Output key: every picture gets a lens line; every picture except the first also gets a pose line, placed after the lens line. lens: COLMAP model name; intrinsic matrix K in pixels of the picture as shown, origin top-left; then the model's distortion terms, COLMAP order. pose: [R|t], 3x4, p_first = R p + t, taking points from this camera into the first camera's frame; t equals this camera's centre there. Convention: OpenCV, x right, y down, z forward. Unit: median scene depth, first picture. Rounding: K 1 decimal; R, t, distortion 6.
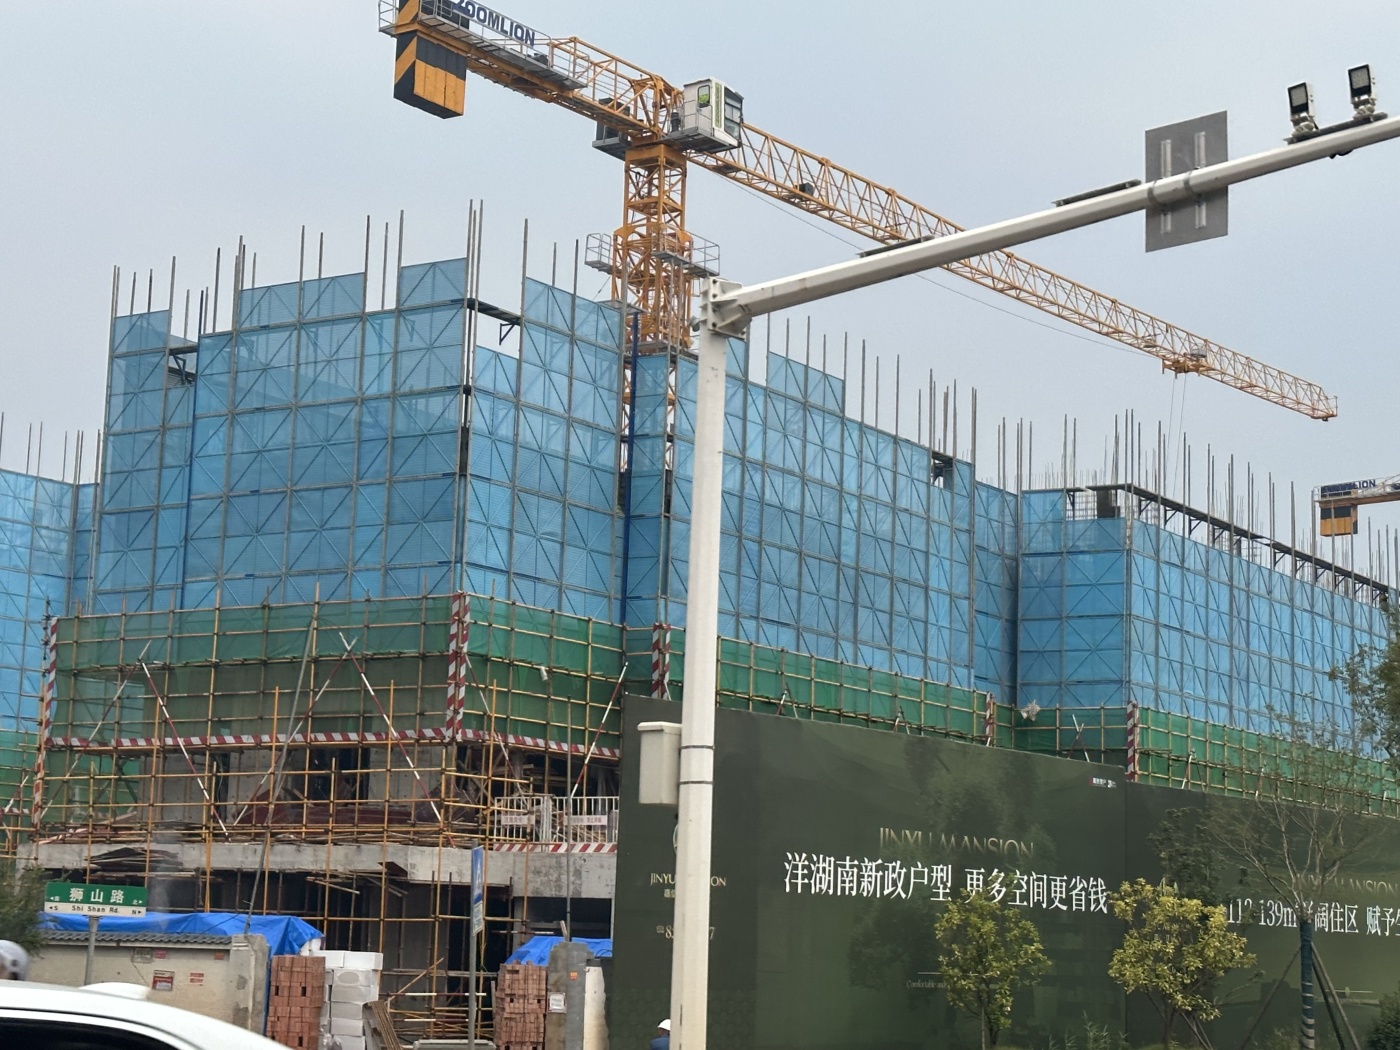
lens RADIAL K [[2569.1, 0, 700.0], [0, 2569.1, 525.0], [0, 0, 1]] dist [0.161590, -0.363240]
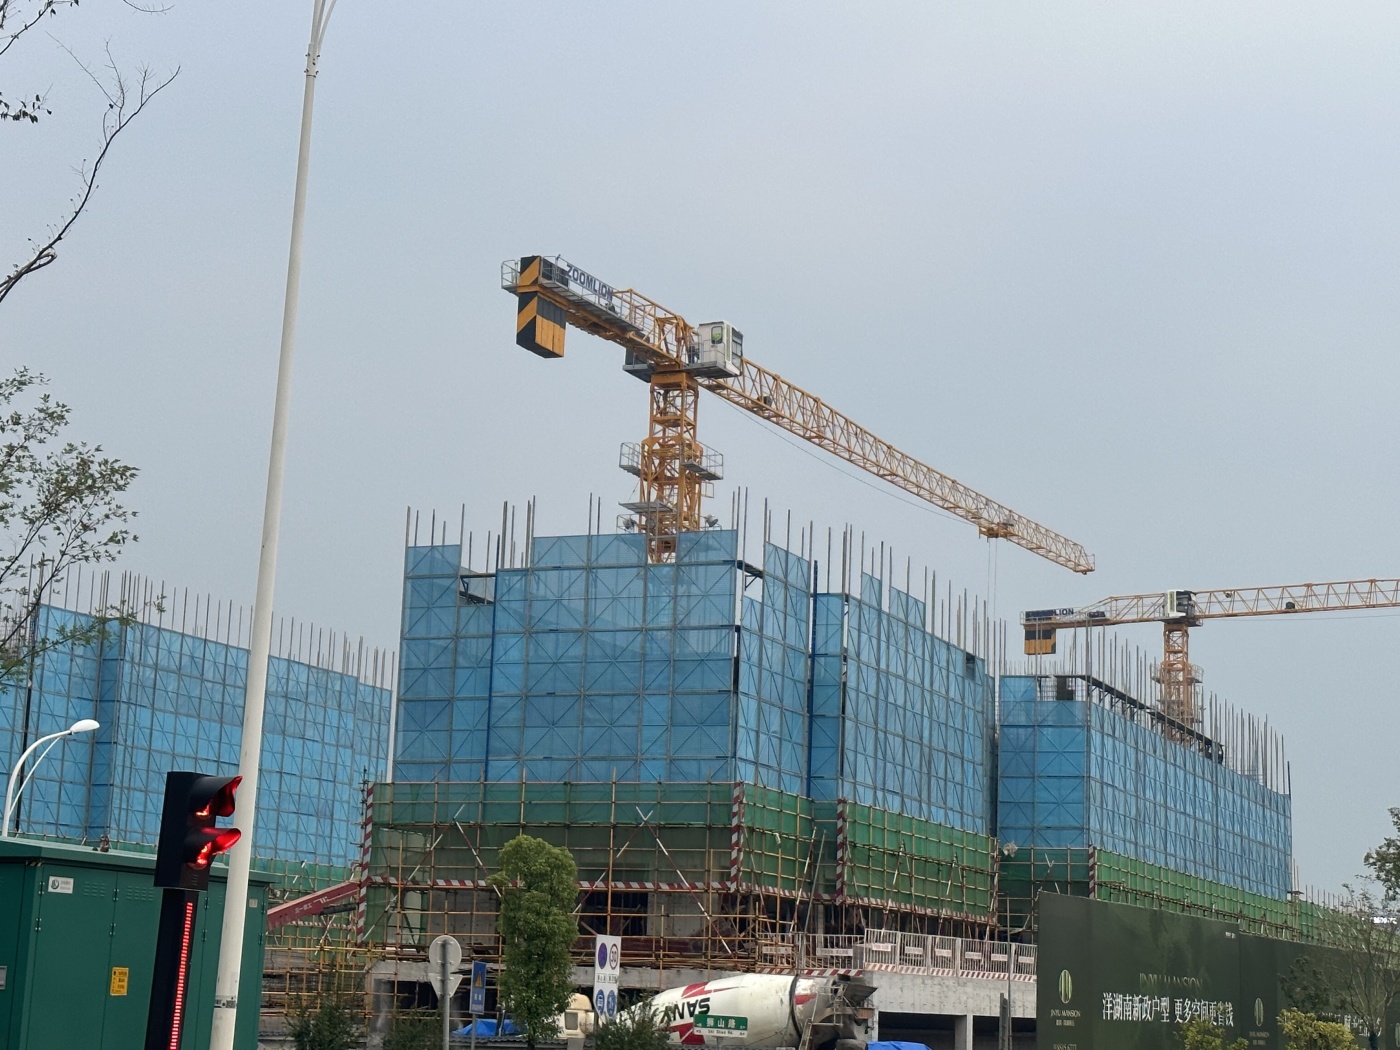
lens RADIAL K [[2569.1, 0, 700.0], [0, 2569.1, 525.0], [0, 0, 1]] dist [0.161590, -0.363240]
pose [[0.983366, 0.036362, 0.177959, -0.289693], [-0.033069, 0.999223, -0.021436, -0.063598], [-0.178600, 0.015194, 0.983804, -0.269459]]
